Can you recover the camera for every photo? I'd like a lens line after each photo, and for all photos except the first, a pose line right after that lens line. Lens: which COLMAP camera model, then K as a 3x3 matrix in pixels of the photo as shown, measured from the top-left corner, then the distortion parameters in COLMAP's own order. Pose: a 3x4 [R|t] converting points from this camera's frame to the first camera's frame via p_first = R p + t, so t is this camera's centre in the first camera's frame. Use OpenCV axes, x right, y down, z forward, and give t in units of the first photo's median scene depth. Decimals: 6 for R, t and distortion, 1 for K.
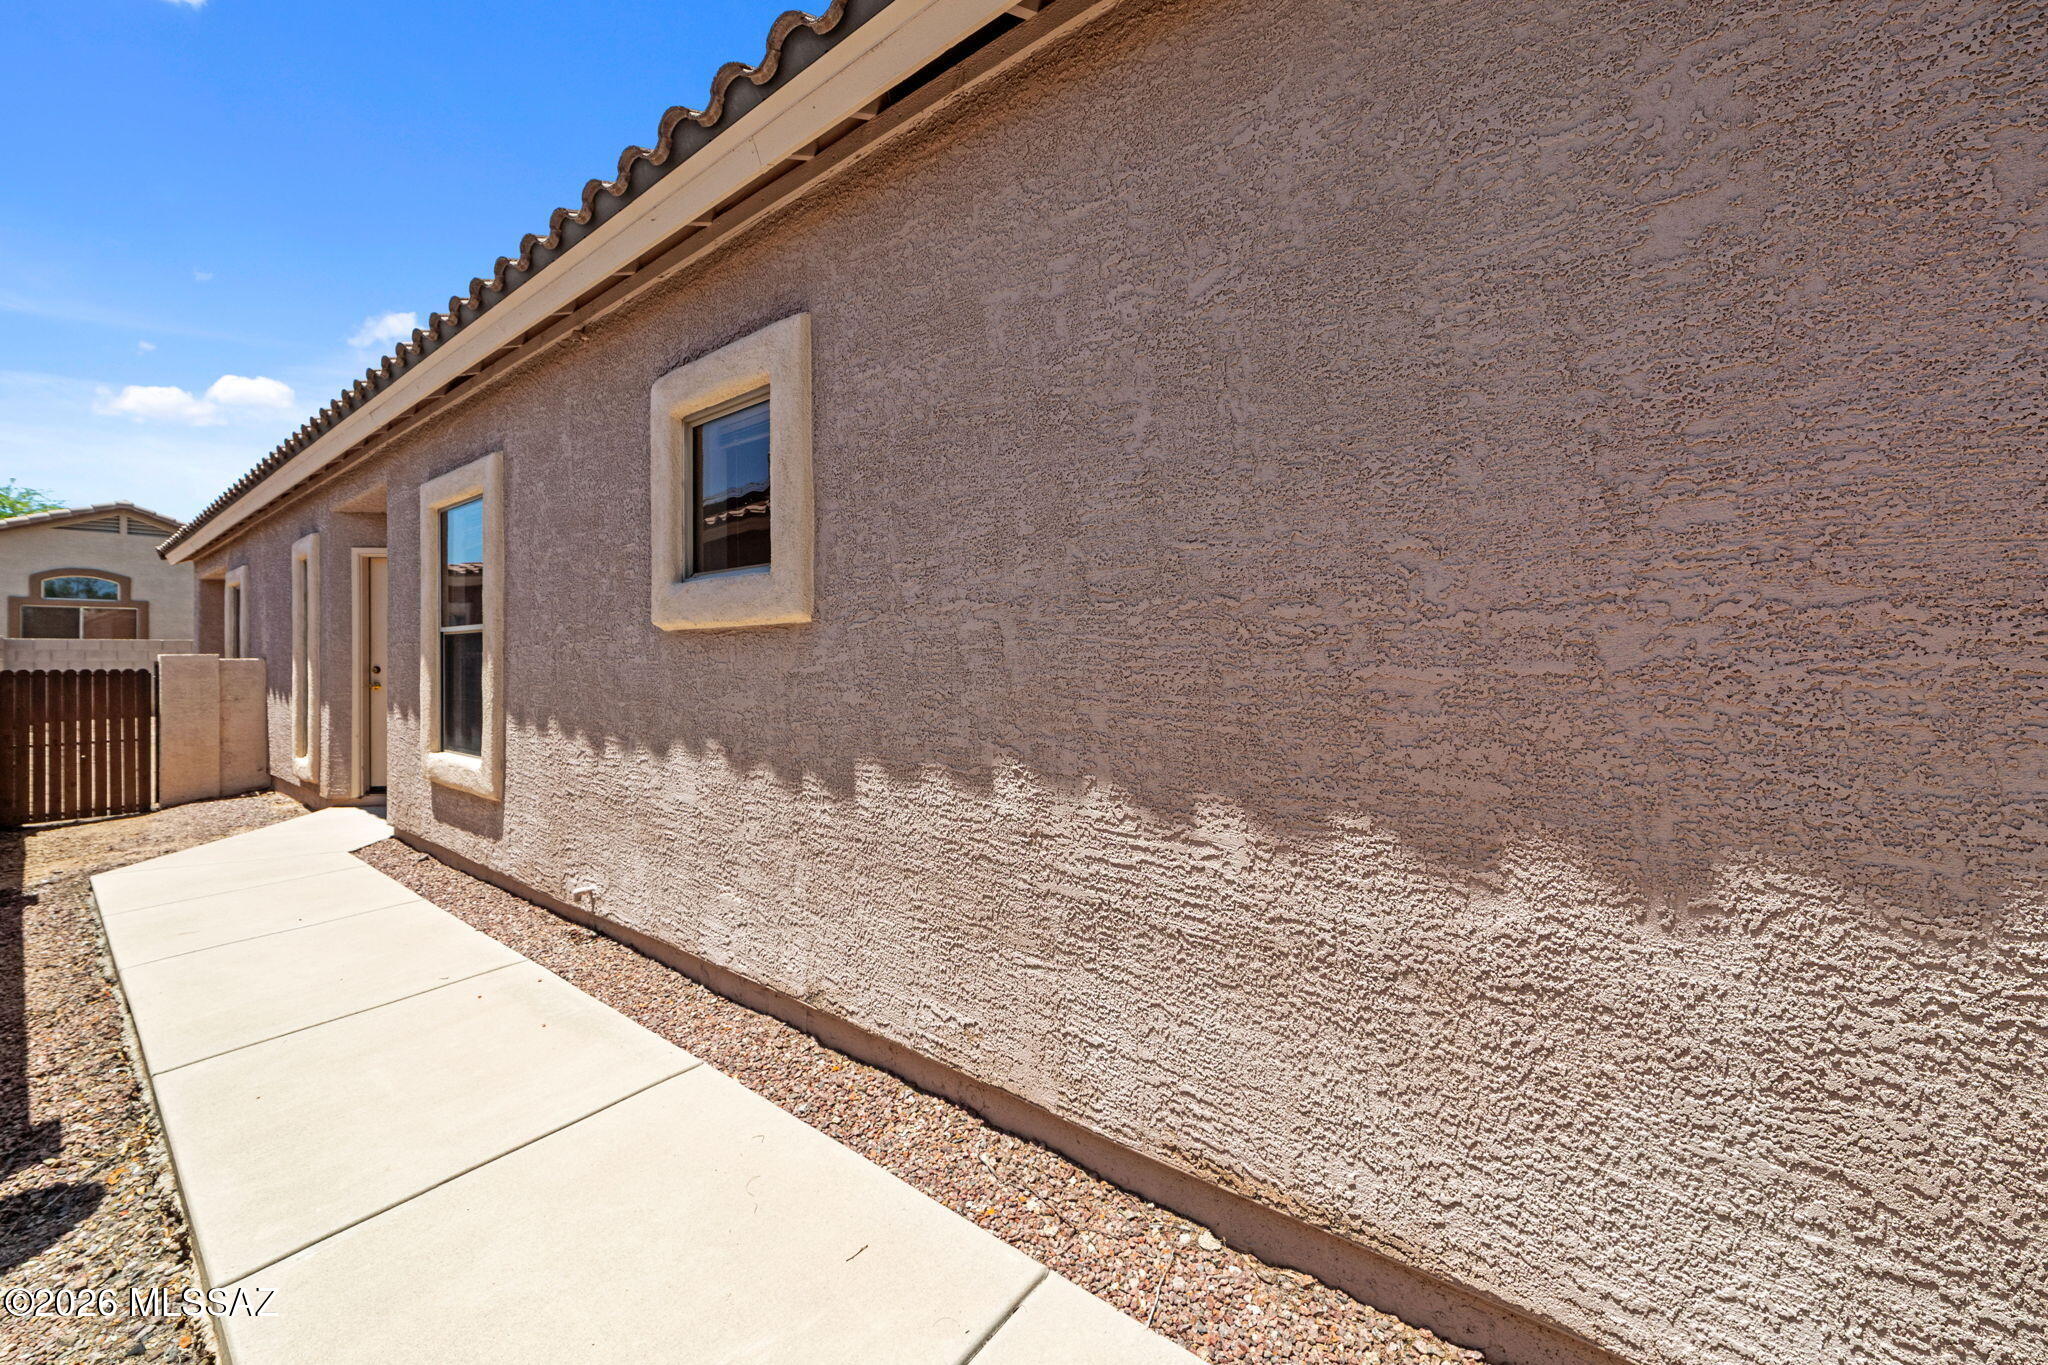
lens RADIAL K [[791.0, 0, 1032.1], [0, 791.0, 662.6], [0, 0, 1]] dist [-0.000361, 0.001105]
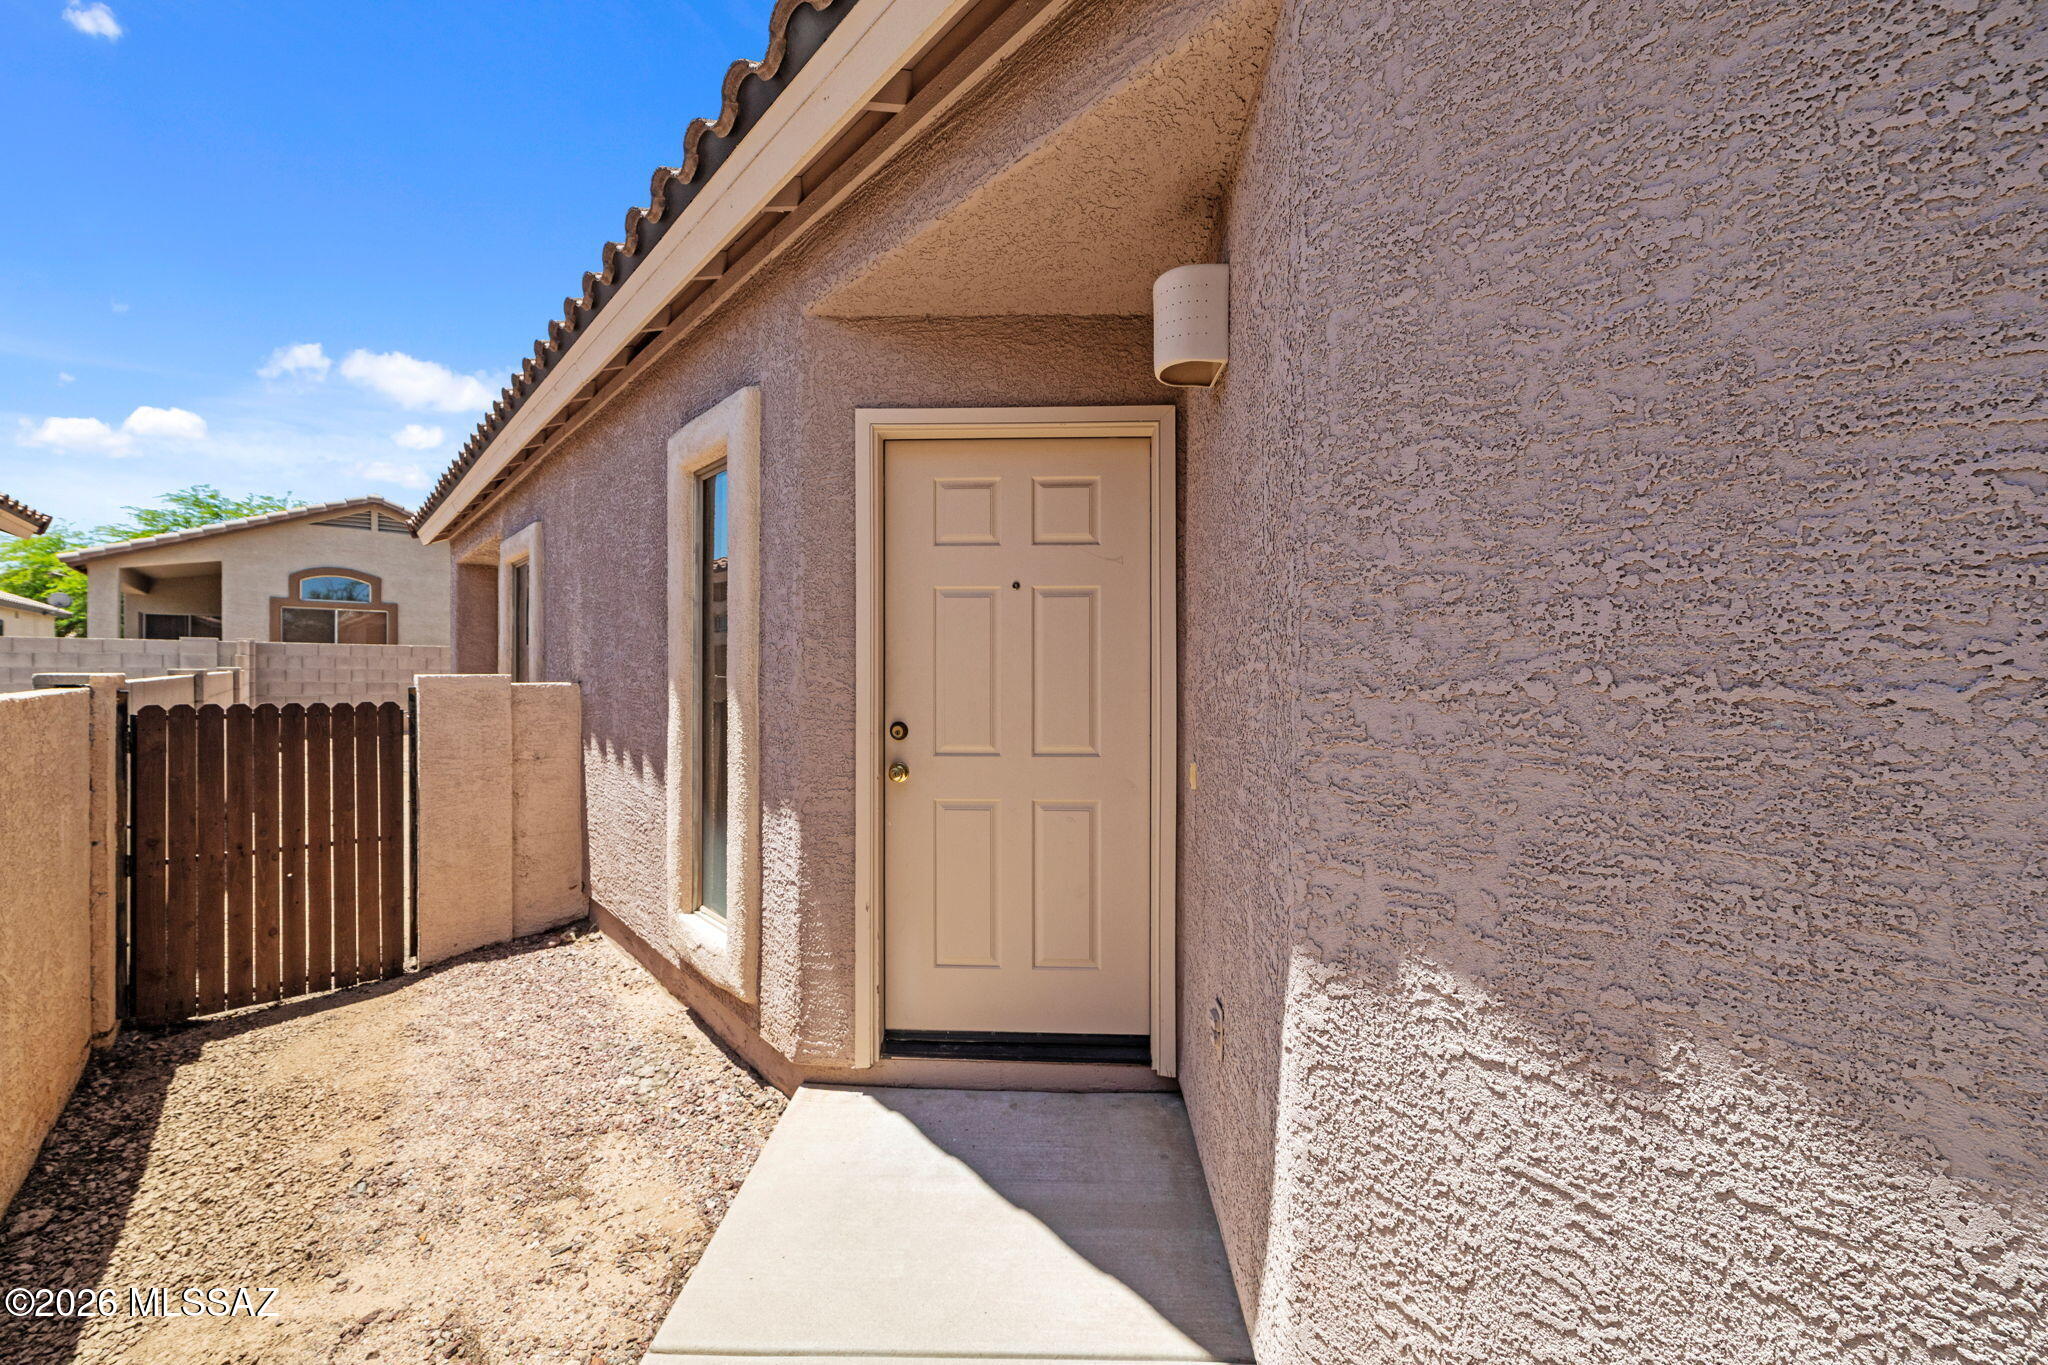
lens RADIAL K [[779.5, 0, 1024.0], [0, 779.5, 682.5], [0, 0, 1]] dist [0.000775, 0.000251]
pose [[0.986668, 0.014028, -0.162143, -0.596242], [-0.011841, 0.999826, 0.014446, -0.016819], [0.162318, -0.012333, 0.986661, 0.533407]]
